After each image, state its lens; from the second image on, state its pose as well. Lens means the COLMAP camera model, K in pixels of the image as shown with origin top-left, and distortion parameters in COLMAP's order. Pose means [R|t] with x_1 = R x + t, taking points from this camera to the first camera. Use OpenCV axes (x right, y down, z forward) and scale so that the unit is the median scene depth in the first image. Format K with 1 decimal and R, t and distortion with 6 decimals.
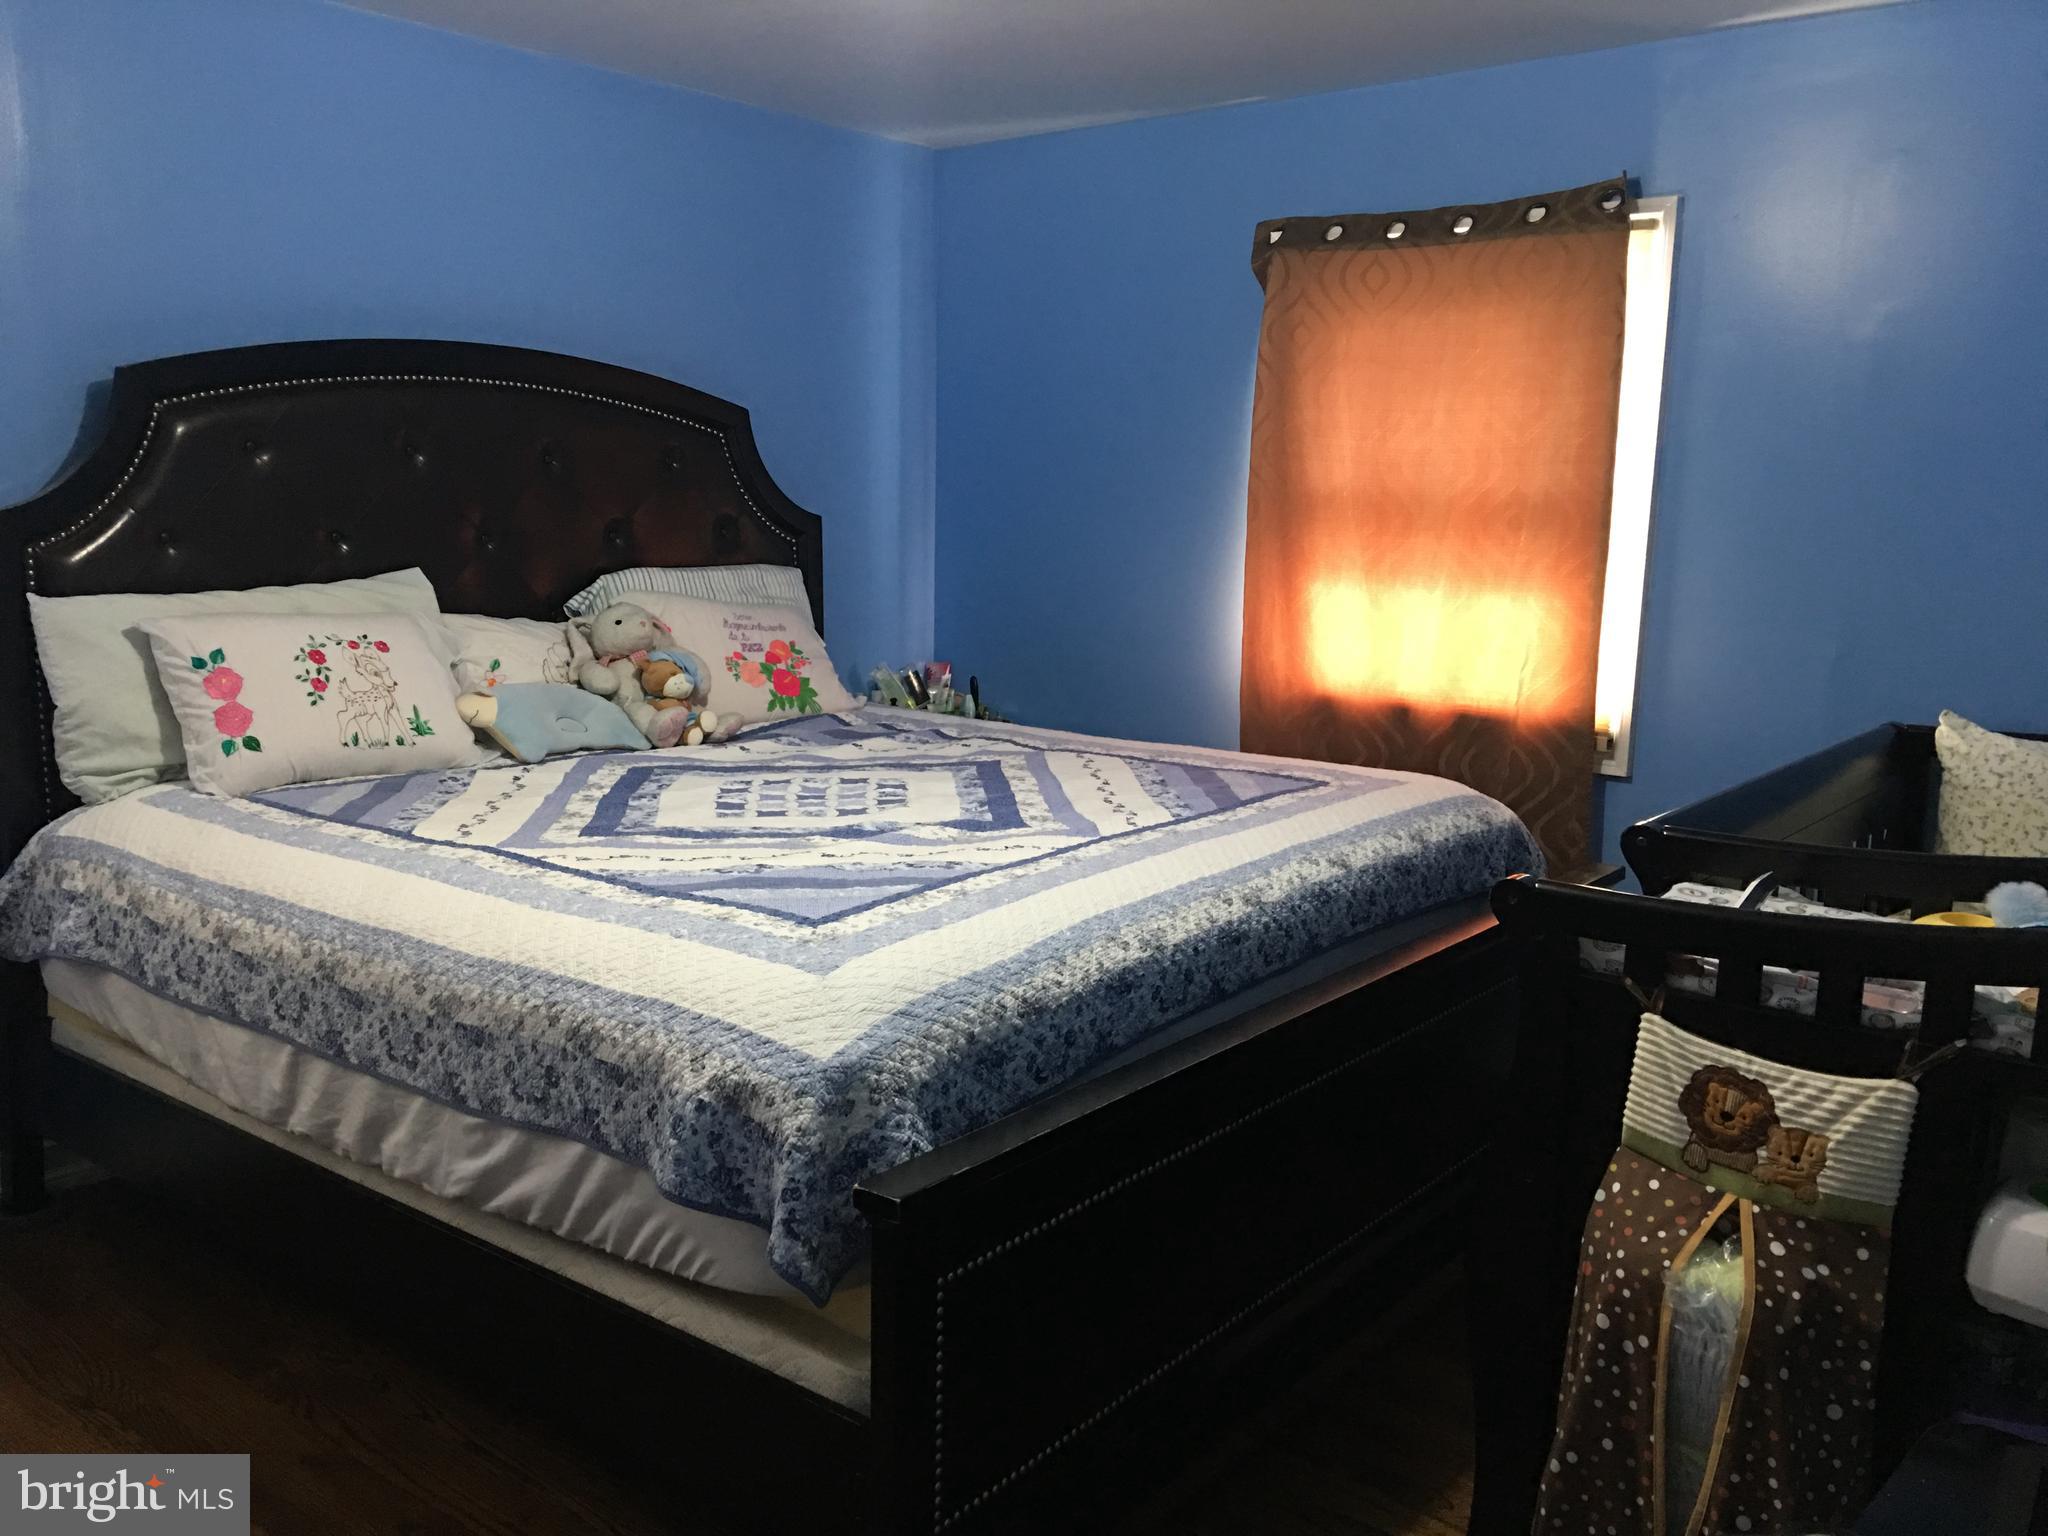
lens RADIAL K [[1737.1, 0, 1004.3], [0, 1737.1, 768.1], [0, 0, 1]] dist [0.110948, -0.170323]
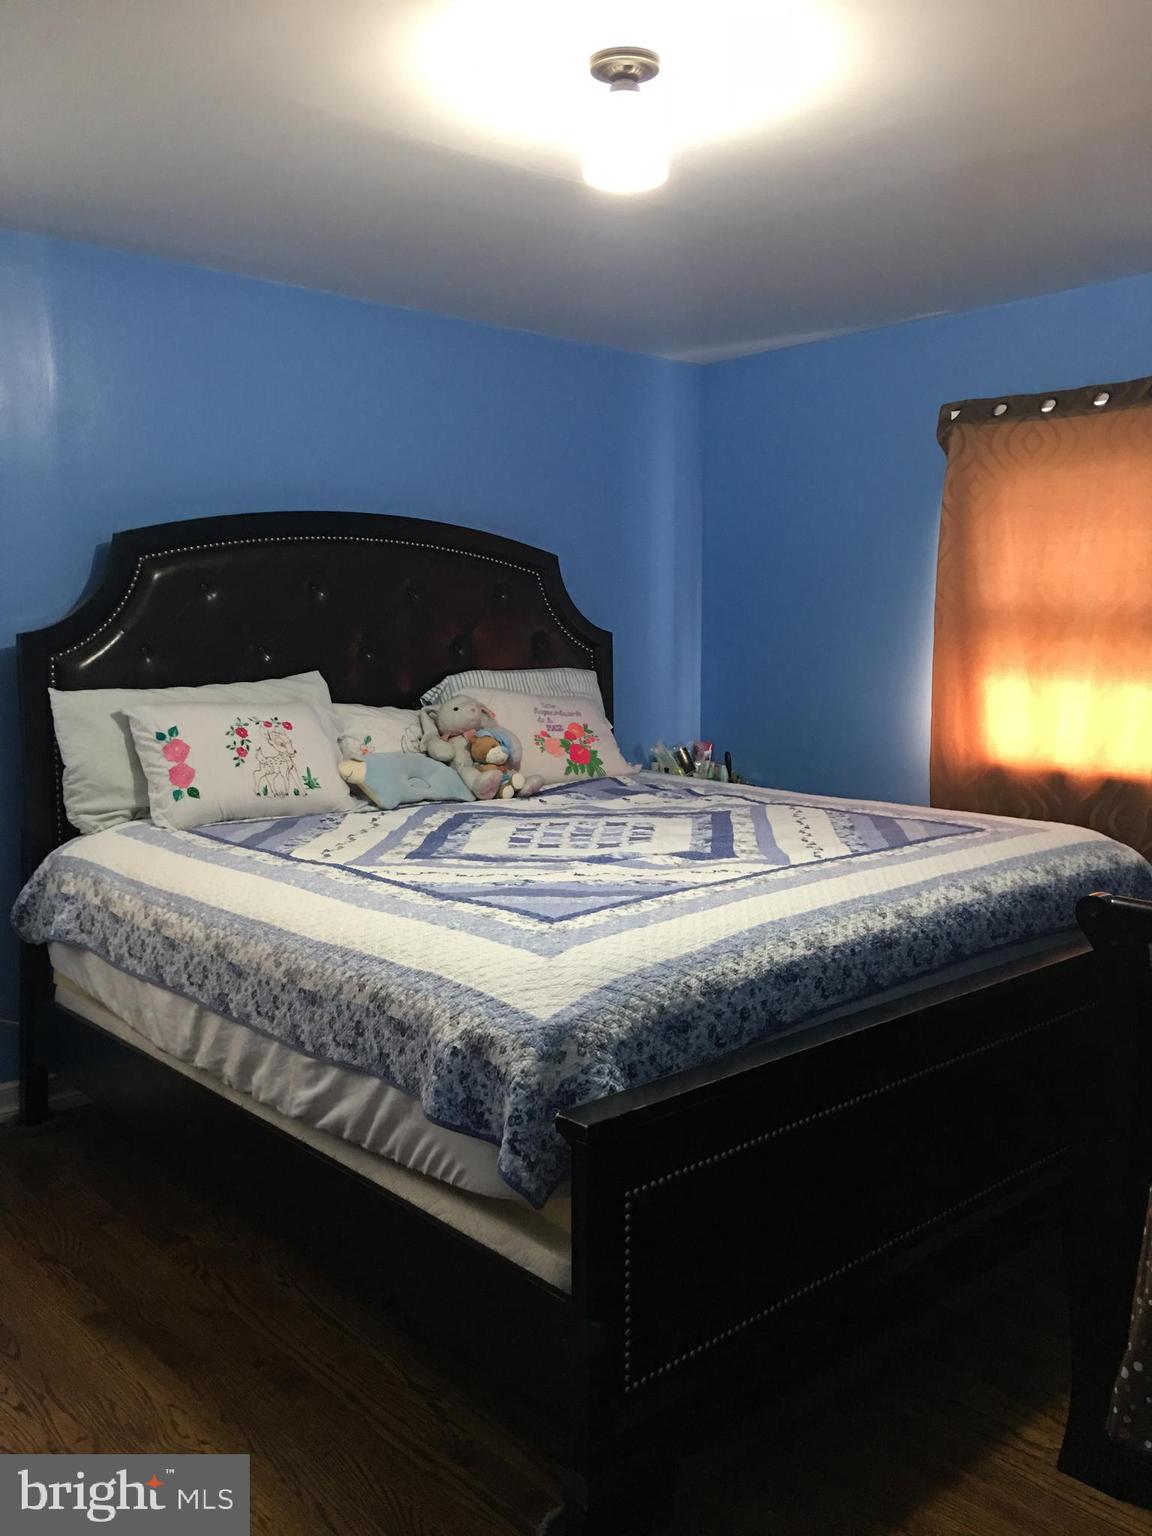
lens RADIAL K [[1302.8, 0, 592.4], [0, 1302.8, 757.8], [0, 0, 1]] dist [0.110948, -0.170323]
pose [[0.987641, 0.001578, -0.156724, 0.069123], [-0.010638, 0.998318, -0.056991, 0.018329], [0.156371, 0.057954, 0.985997, 0.005906]]
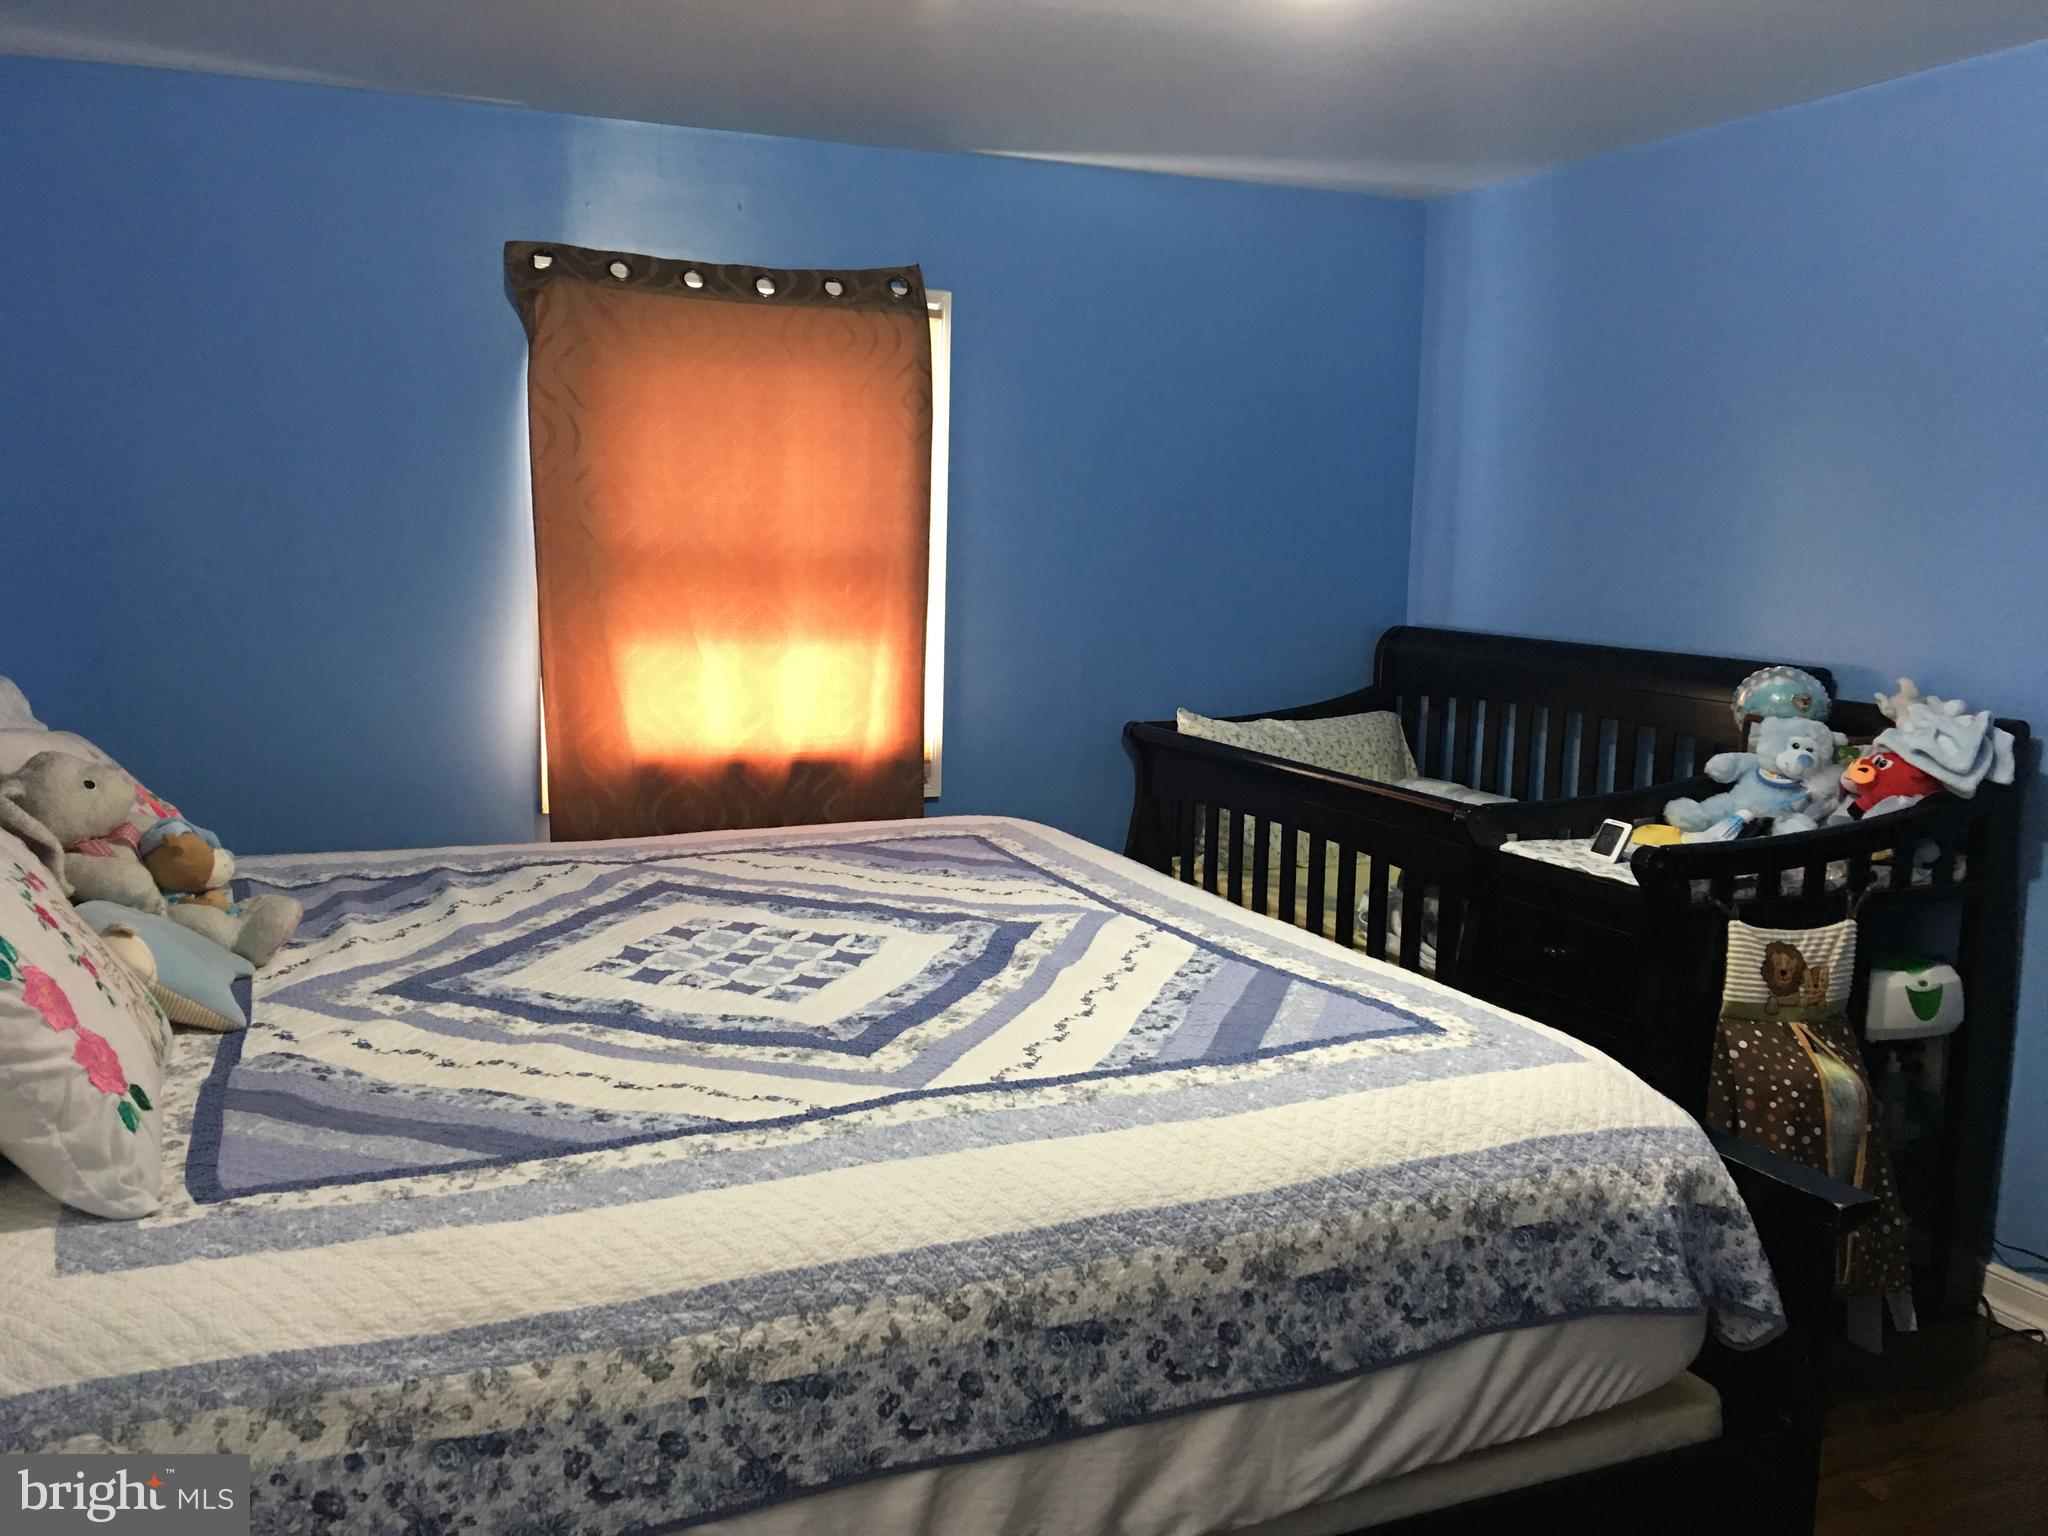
lens RADIAL K [[1737.1, 0, 980.0], [0, 1737.1, 763.7], [0, 0, 1]] dist [0.110948, -0.170323]
pose [[0.464001, -0.127149, 0.876662, -0.917710], [0.137451, 0.987993, 0.070546, -0.136893], [-0.875106, 0.087764, 0.475906, 0.656481]]
